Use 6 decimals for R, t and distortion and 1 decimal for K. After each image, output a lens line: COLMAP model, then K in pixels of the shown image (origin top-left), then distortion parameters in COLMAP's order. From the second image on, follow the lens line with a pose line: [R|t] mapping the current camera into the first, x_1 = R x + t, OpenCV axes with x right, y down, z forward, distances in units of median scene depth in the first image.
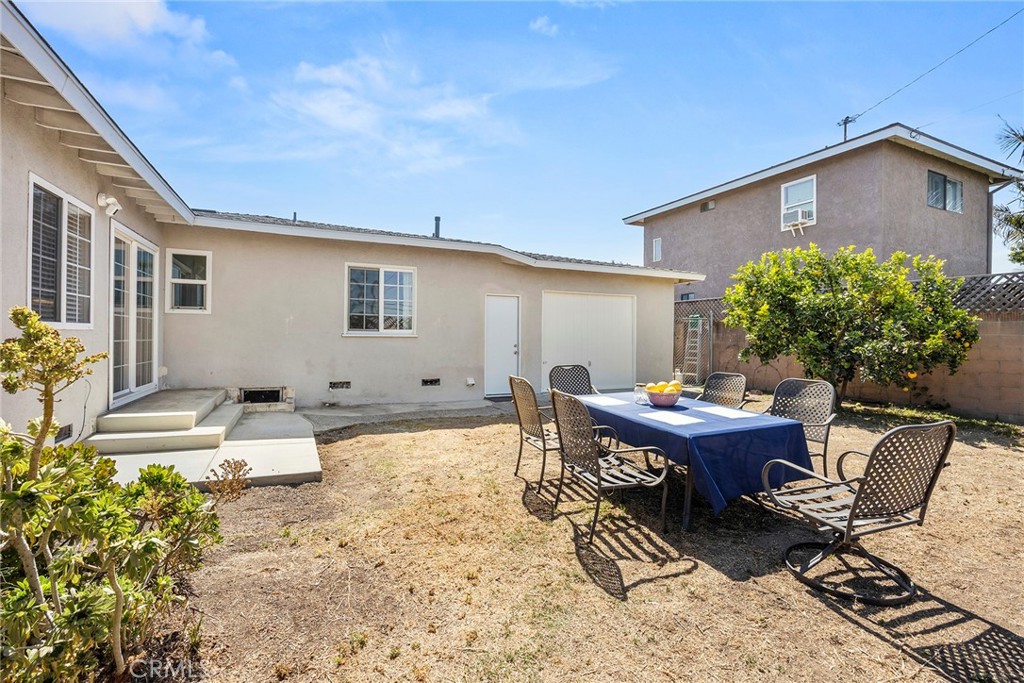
lens RADIAL K [[455.6, 0, 511.7], [0, 455.6, 338.4], [0, 0, 1]] dist [-0.025476, 0.001331]
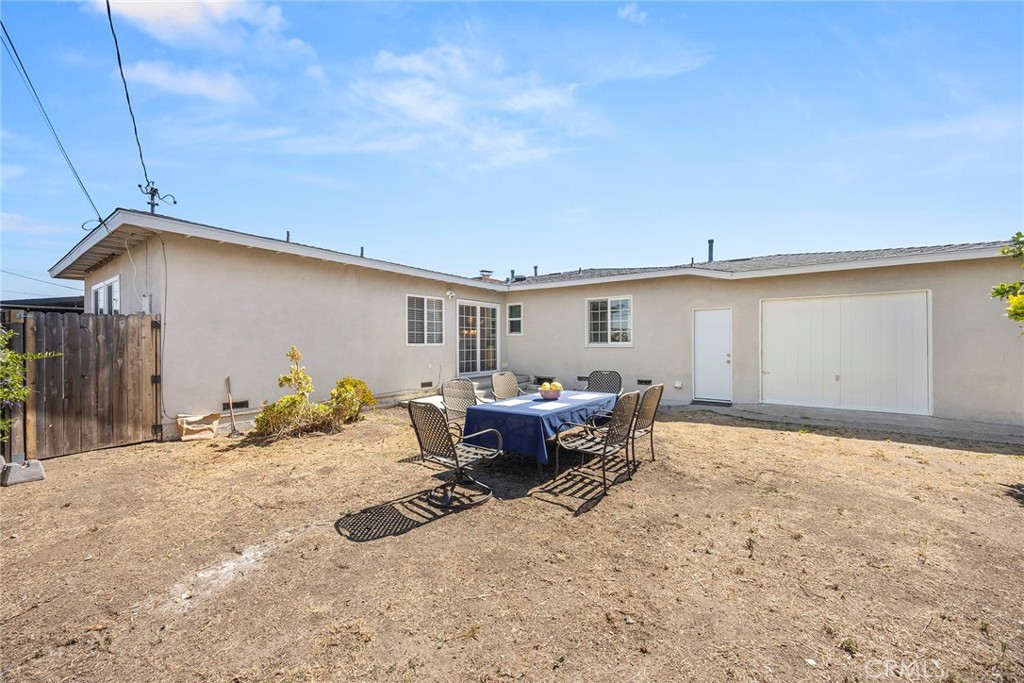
lens RADIAL K [[397.9, 0, 516.1], [0, 397.9, 342.2], [0, 0, 1]] dist [-0.000965, 0.000129]
pose [[0.489299, -0.009214, -0.872068, 0.776019], [0.005780, 0.999956, -0.007322, -0.014010], [0.872097, -0.001458, 0.489331, 0.161357]]
